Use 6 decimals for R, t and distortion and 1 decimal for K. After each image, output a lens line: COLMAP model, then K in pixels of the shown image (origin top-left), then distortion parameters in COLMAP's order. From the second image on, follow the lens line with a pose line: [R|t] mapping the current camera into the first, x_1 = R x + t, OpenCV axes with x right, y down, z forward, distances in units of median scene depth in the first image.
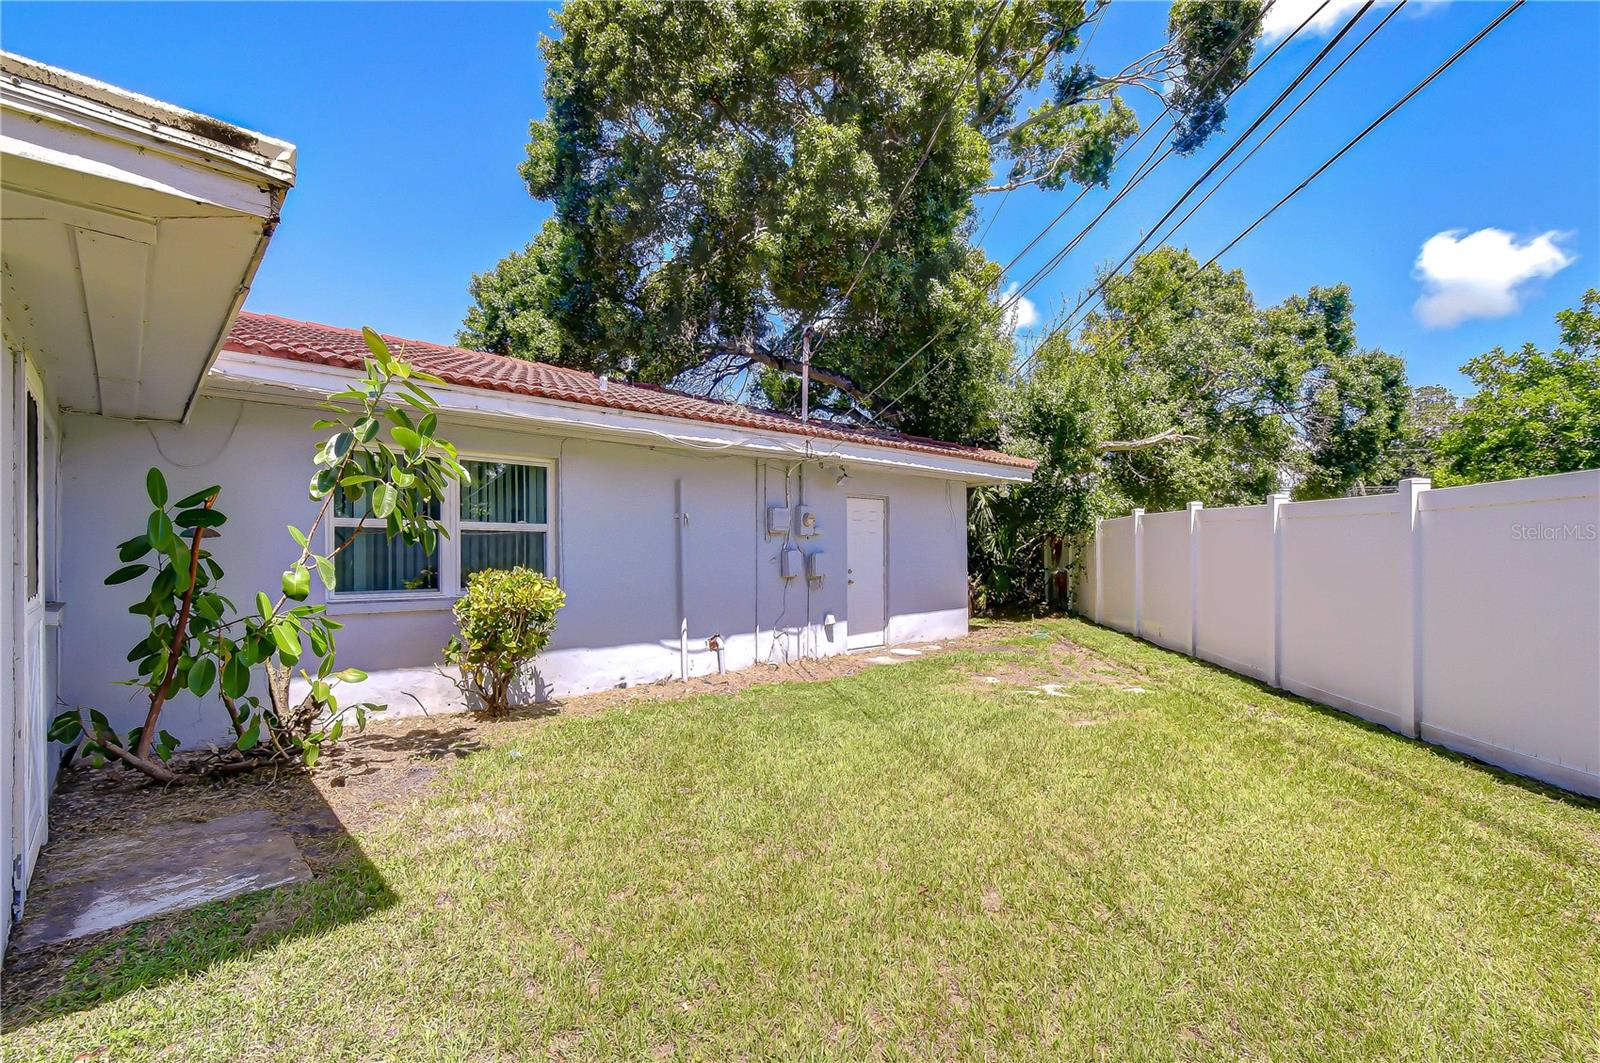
lens RADIAL K [[736.5, 0, 793.5], [0, 736.5, 557.0], [0, 0, 1]] dist [0.001201, 0.000626]
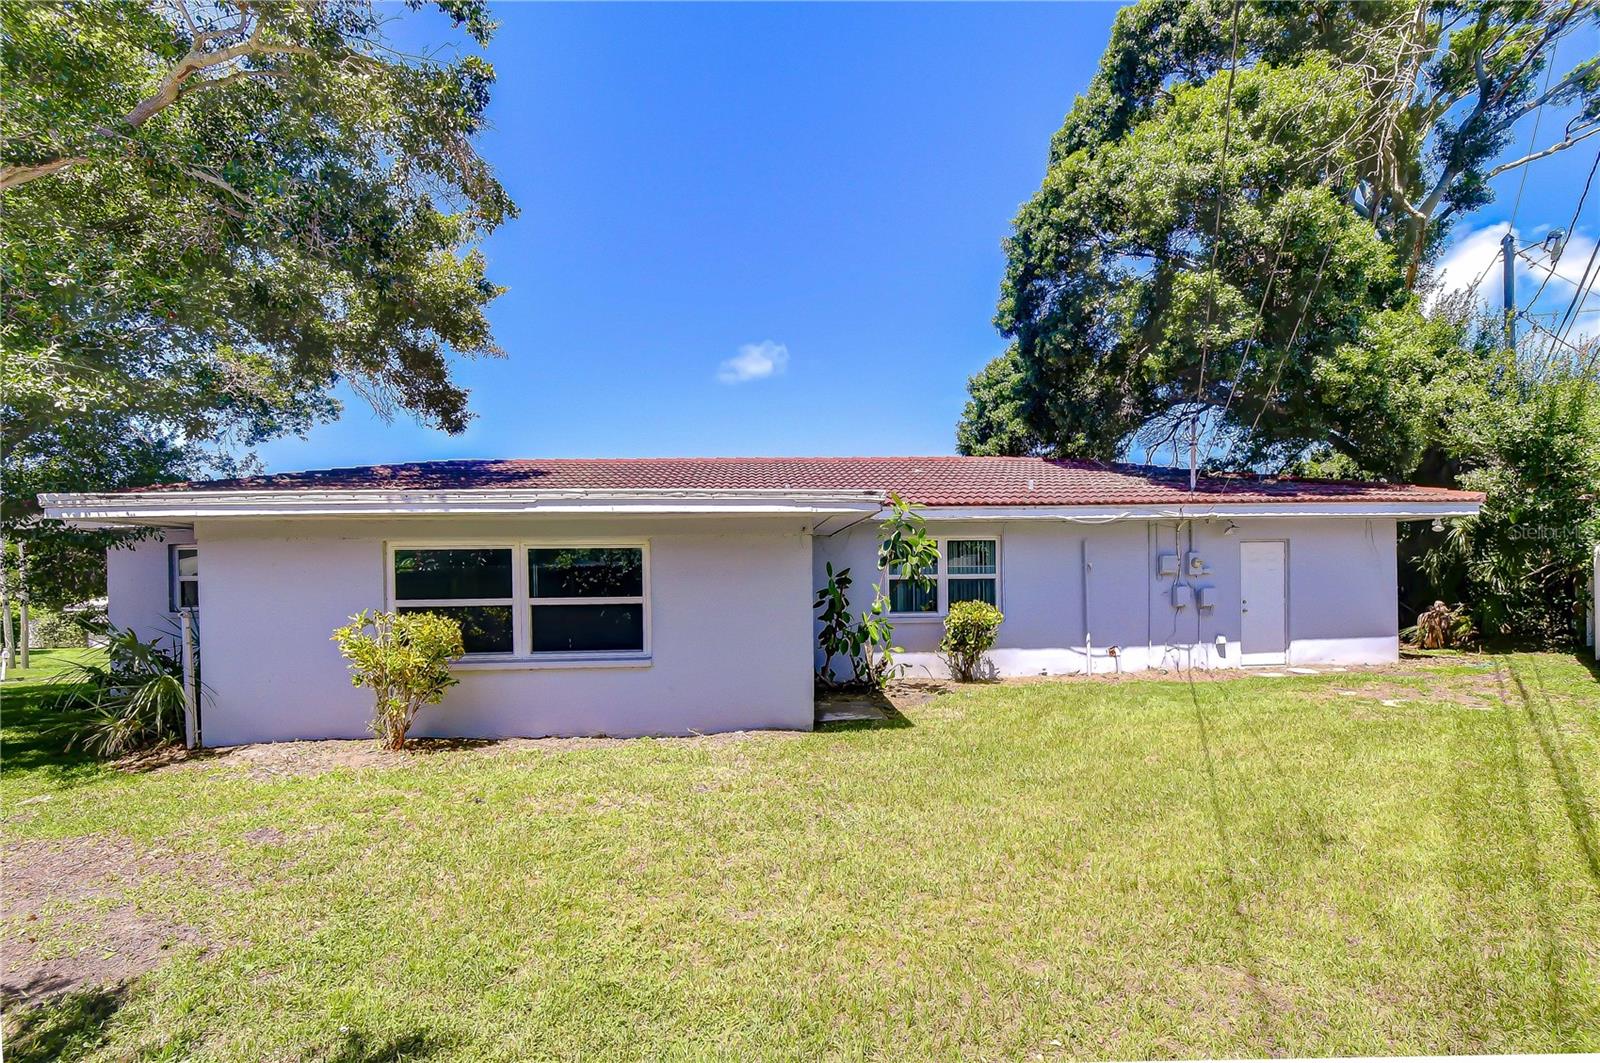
lens RADIAL K [[736.5, 0, 793.5], [0, 736.5, 557.0], [0, 0, 1]] dist [0.001201, 0.000626]
pose [[0.781974, -0.028716, -0.622650, 0.311551], [0.010661, 0.999408, -0.032702, -0.028913], [0.623220, 0.018934, 0.781817, -0.536080]]
